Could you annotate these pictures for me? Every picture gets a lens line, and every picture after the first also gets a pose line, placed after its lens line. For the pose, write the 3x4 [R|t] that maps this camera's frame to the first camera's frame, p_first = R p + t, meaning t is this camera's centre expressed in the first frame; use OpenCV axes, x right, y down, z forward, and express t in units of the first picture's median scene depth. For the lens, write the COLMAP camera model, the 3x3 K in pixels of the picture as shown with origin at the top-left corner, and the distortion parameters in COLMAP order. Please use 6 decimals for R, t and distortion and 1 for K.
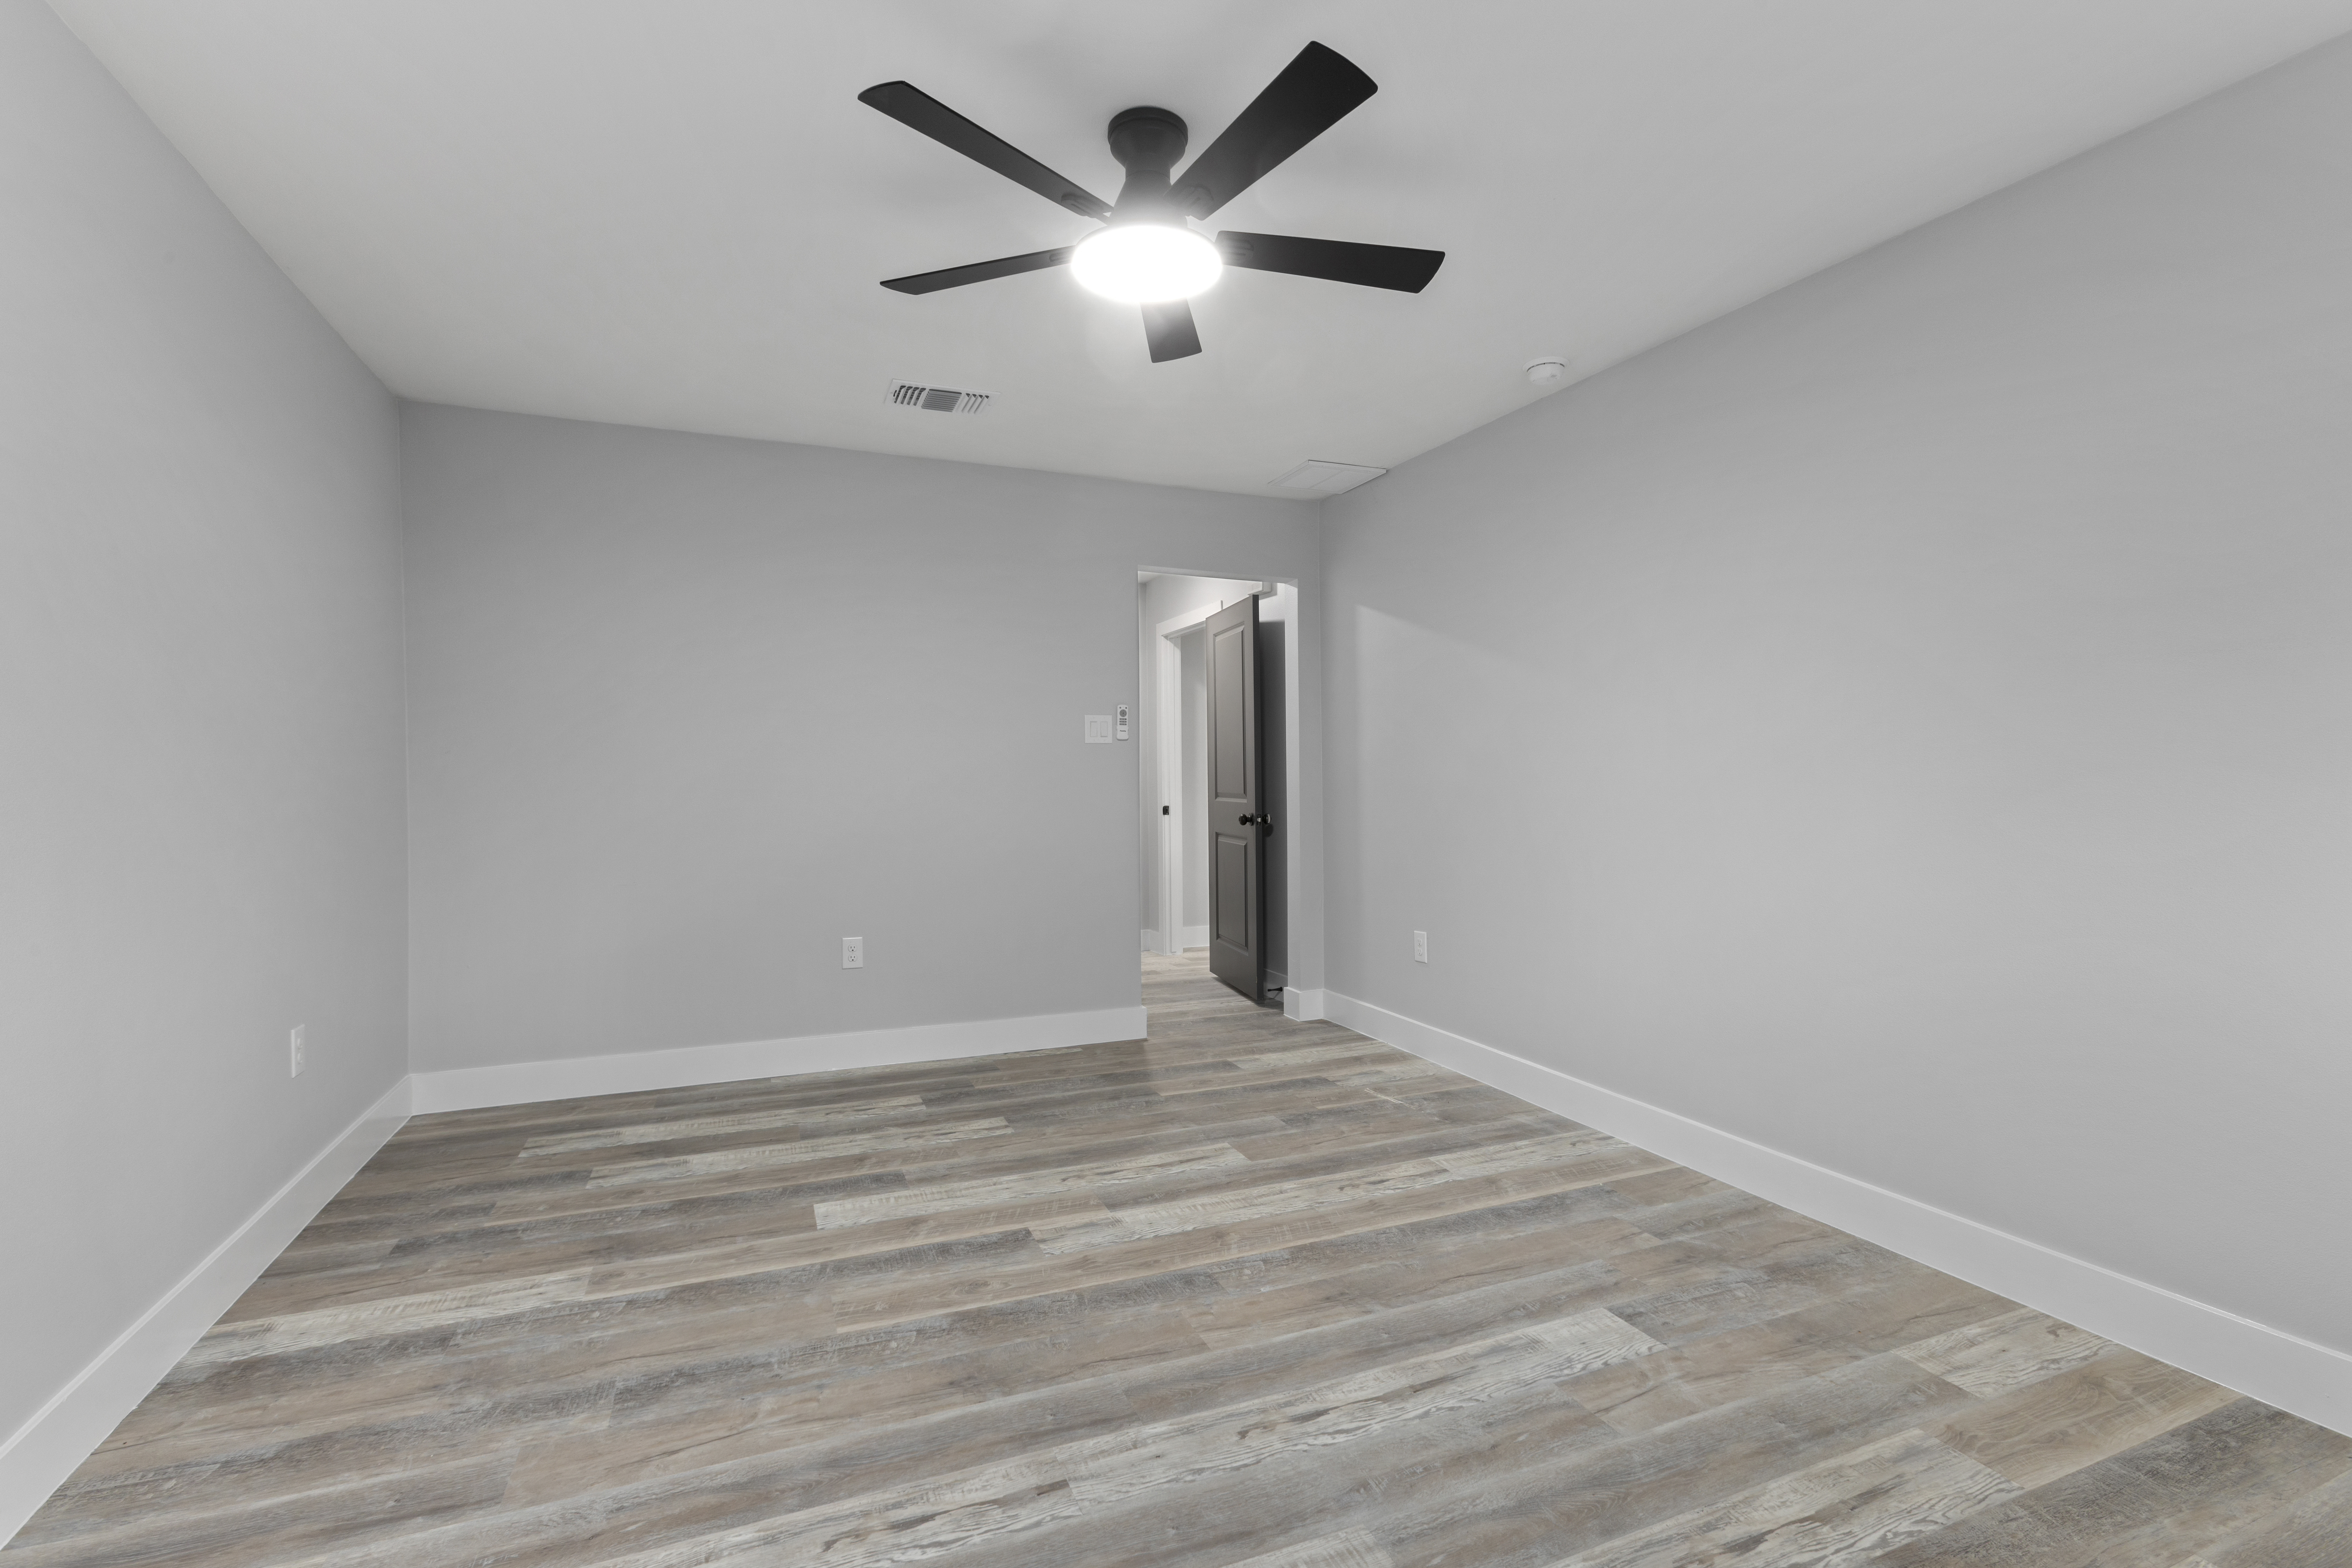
lens RADIAL K [[1057.0, 0, 1168.9], [0, 1057.0, 775.6], [0, 0, 1]] dist [-0.017753, 0.012027]
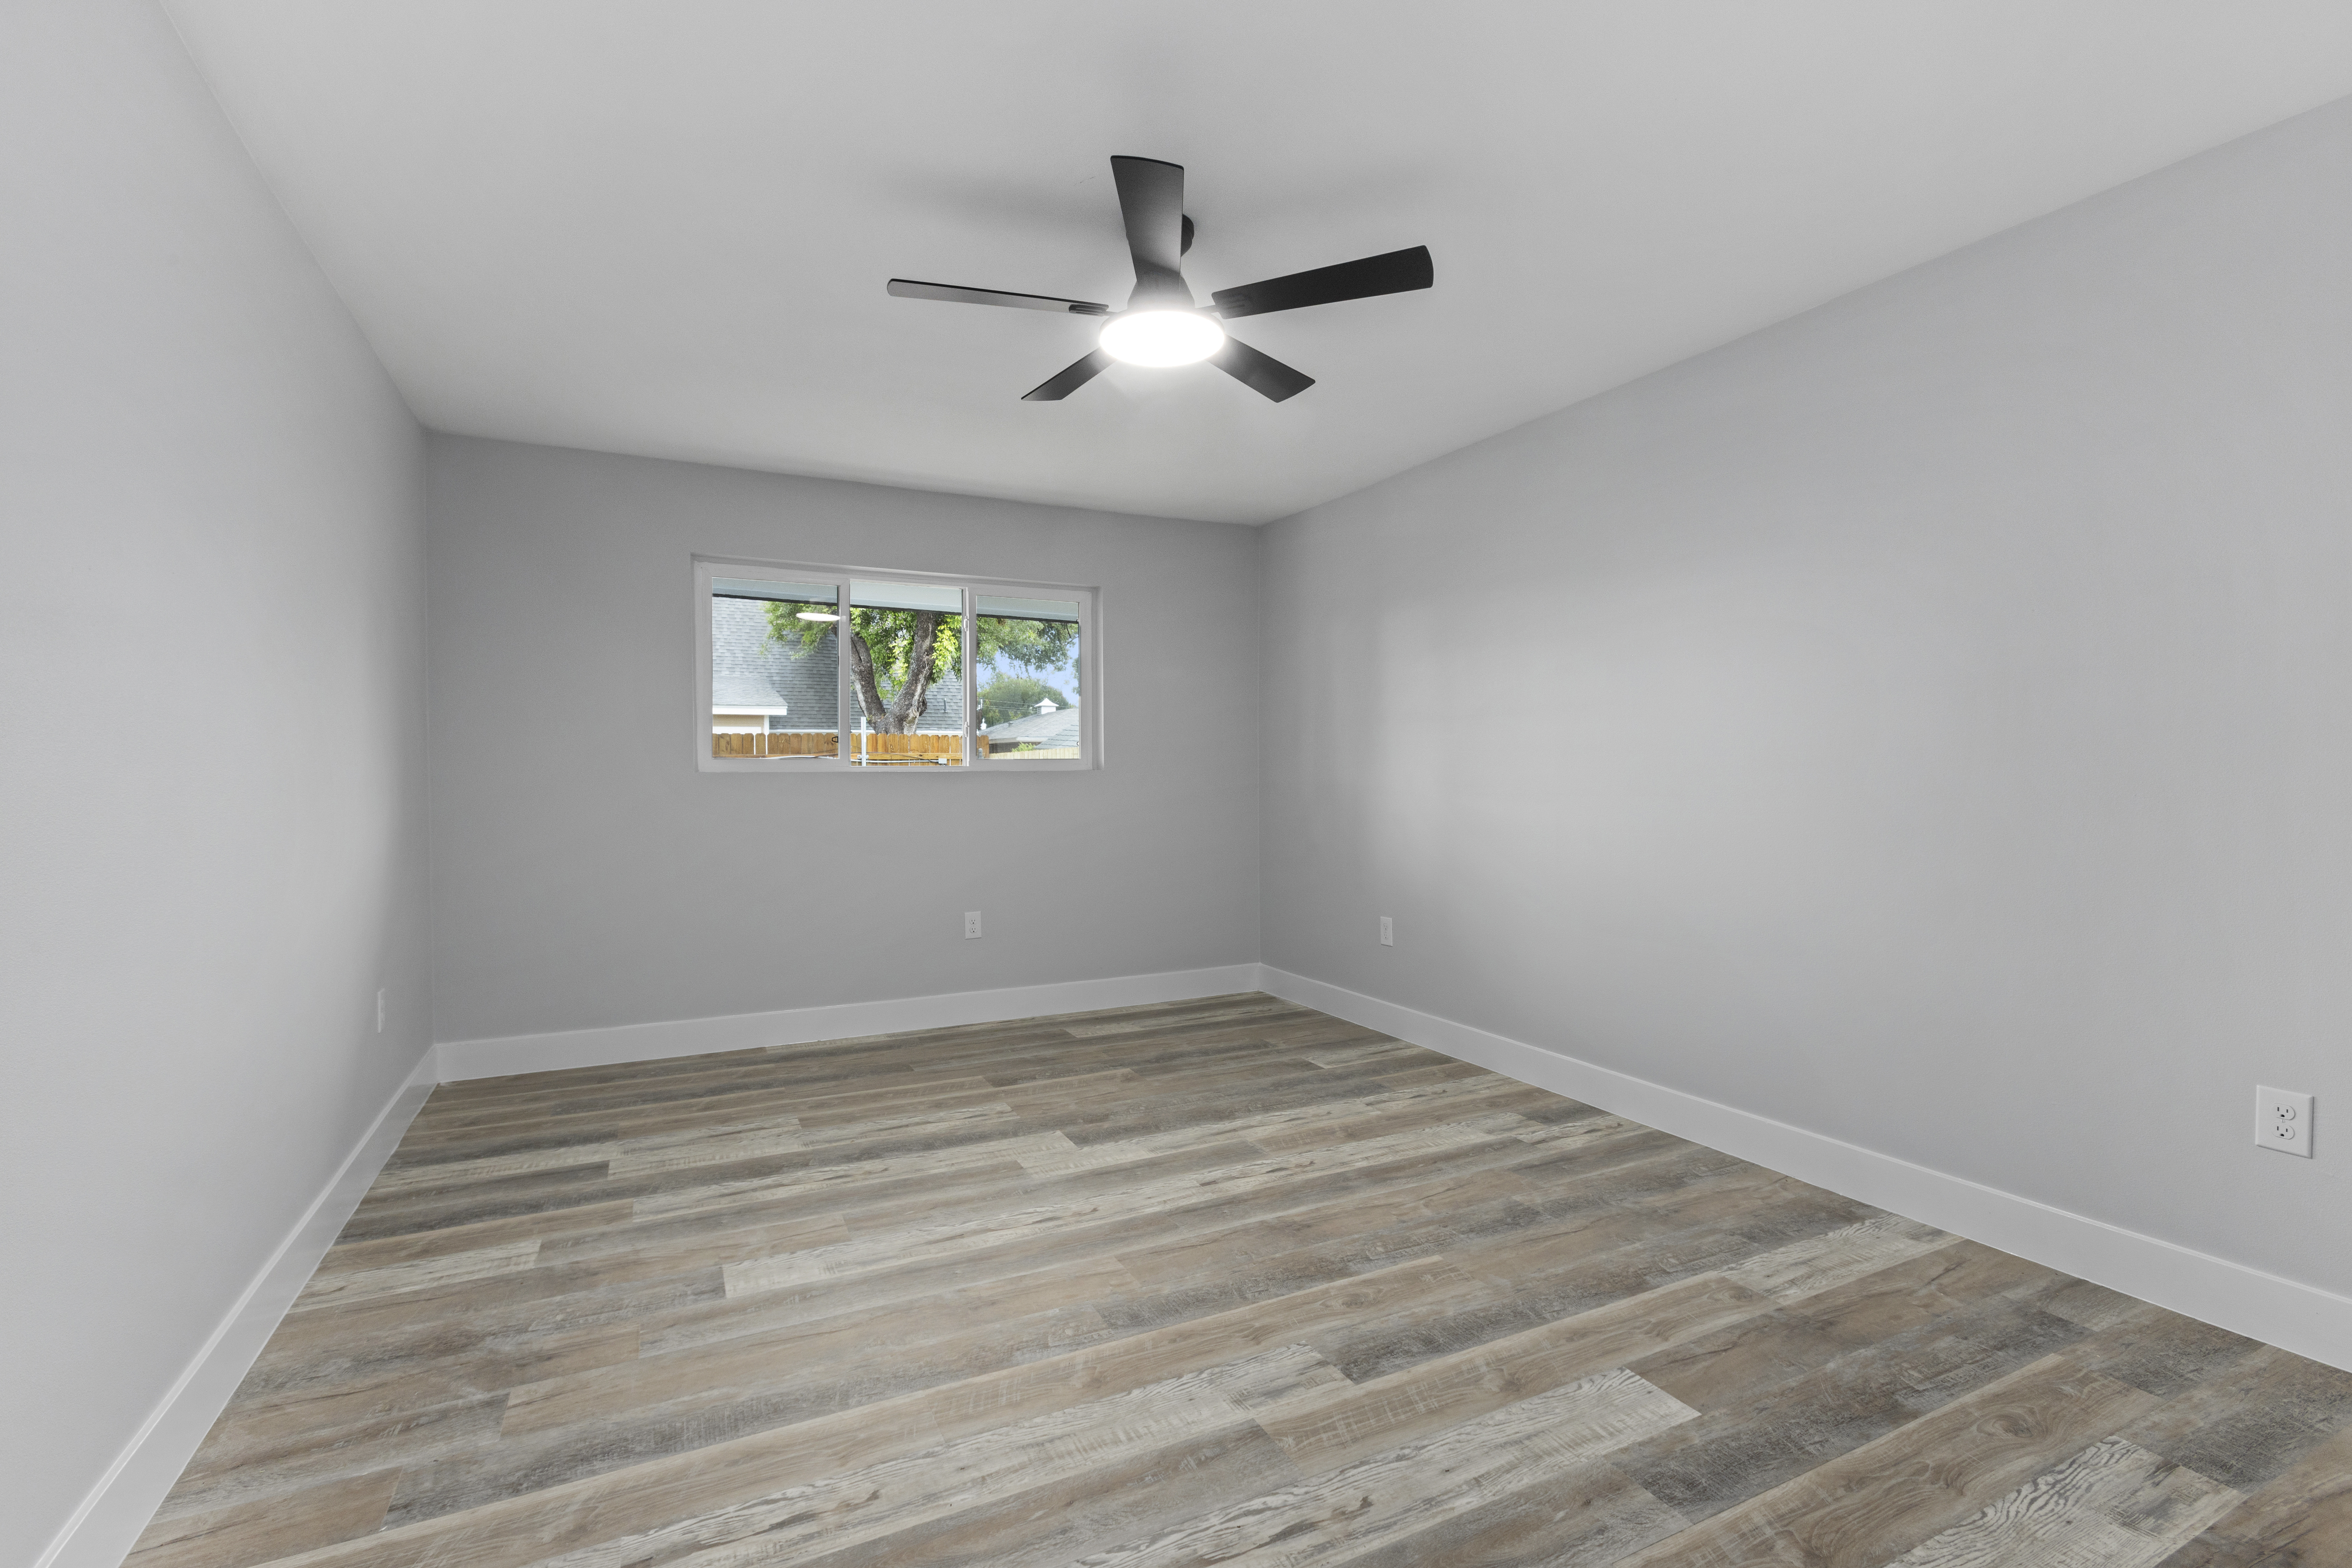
lens RADIAL K [[1057.0, 0, 1168.9], [0, 1057.0, 775.6], [0, 0, 1]] dist [-0.017753, 0.012027]
pose [[-0.997571, 0.006048, -0.069396, 0.051254], [0.005860, 0.999979, 0.002903, -0.000465], [0.069412, 0.002490, -0.997585, 1.971493]]
